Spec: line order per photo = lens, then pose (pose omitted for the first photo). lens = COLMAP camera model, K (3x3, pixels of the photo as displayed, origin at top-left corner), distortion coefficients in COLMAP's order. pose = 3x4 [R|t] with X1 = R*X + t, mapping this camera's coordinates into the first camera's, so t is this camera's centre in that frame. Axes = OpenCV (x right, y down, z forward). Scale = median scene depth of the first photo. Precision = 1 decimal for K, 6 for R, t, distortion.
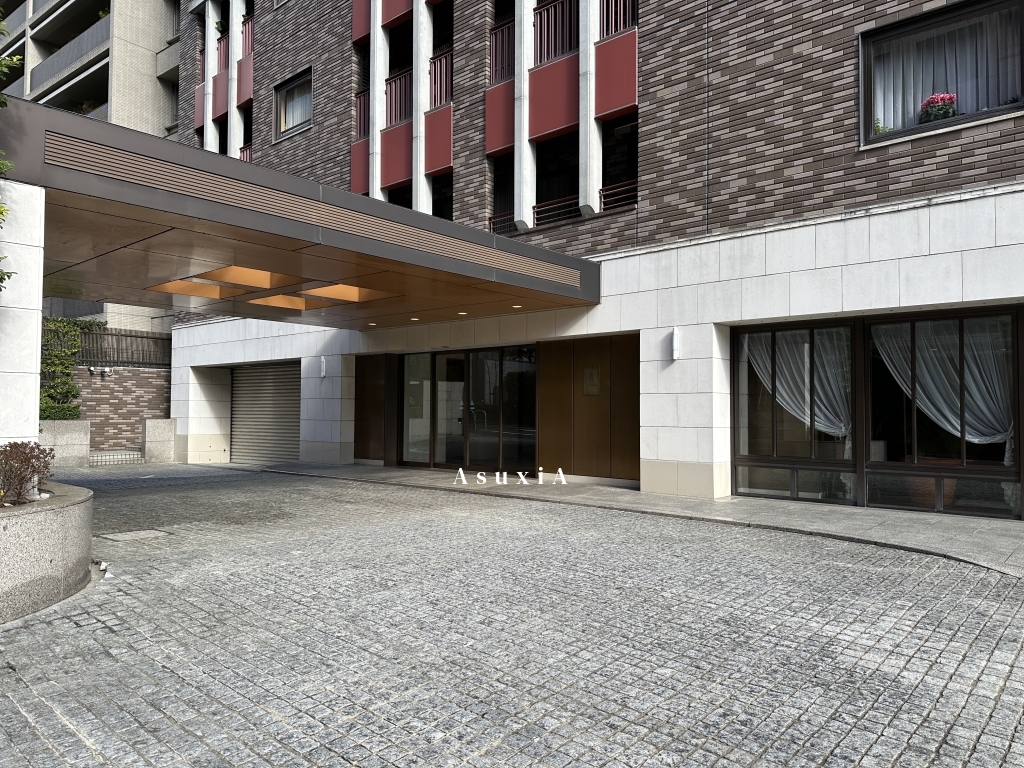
lens RADIAL K [[729.5, 0, 513.0], [0, 729.5, 384.3], [0, 0, 1]] dist [0.007677, -0.005067]
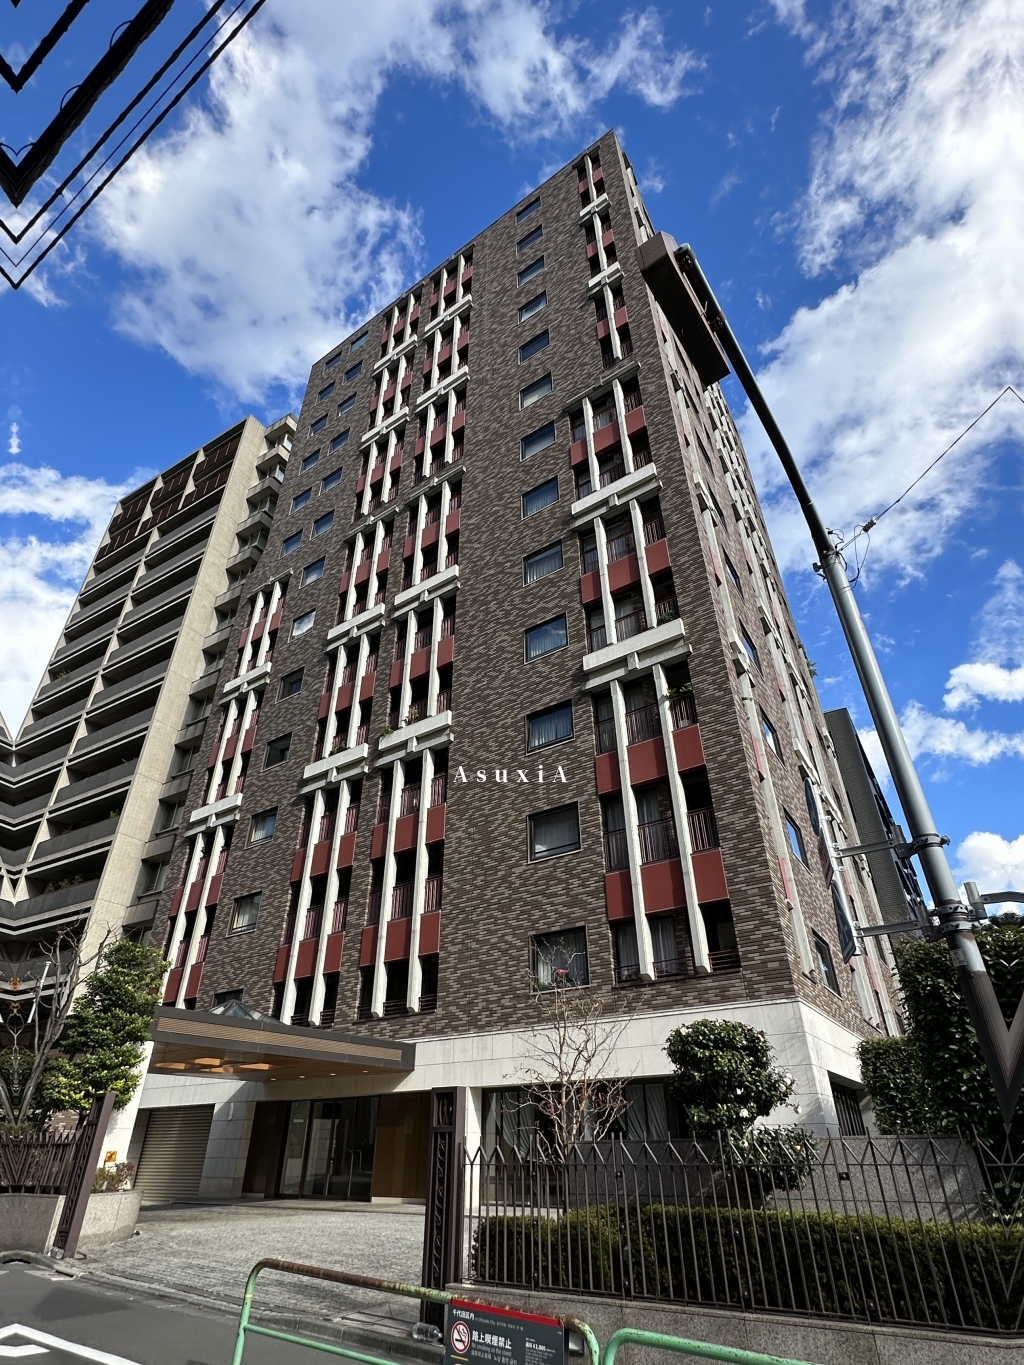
lens RADIAL K [[703.5, 0, 508.9], [0, 703.5, 677.2], [0, 0, 1]] dist [0.003194, -0.001127]
pose [[0.993838, 0.055073, 0.096195, 0.131625], [0.004129, 0.848838, -0.528637, -0.020725], [-0.110768, 0.525777, 0.843380, -0.906799]]
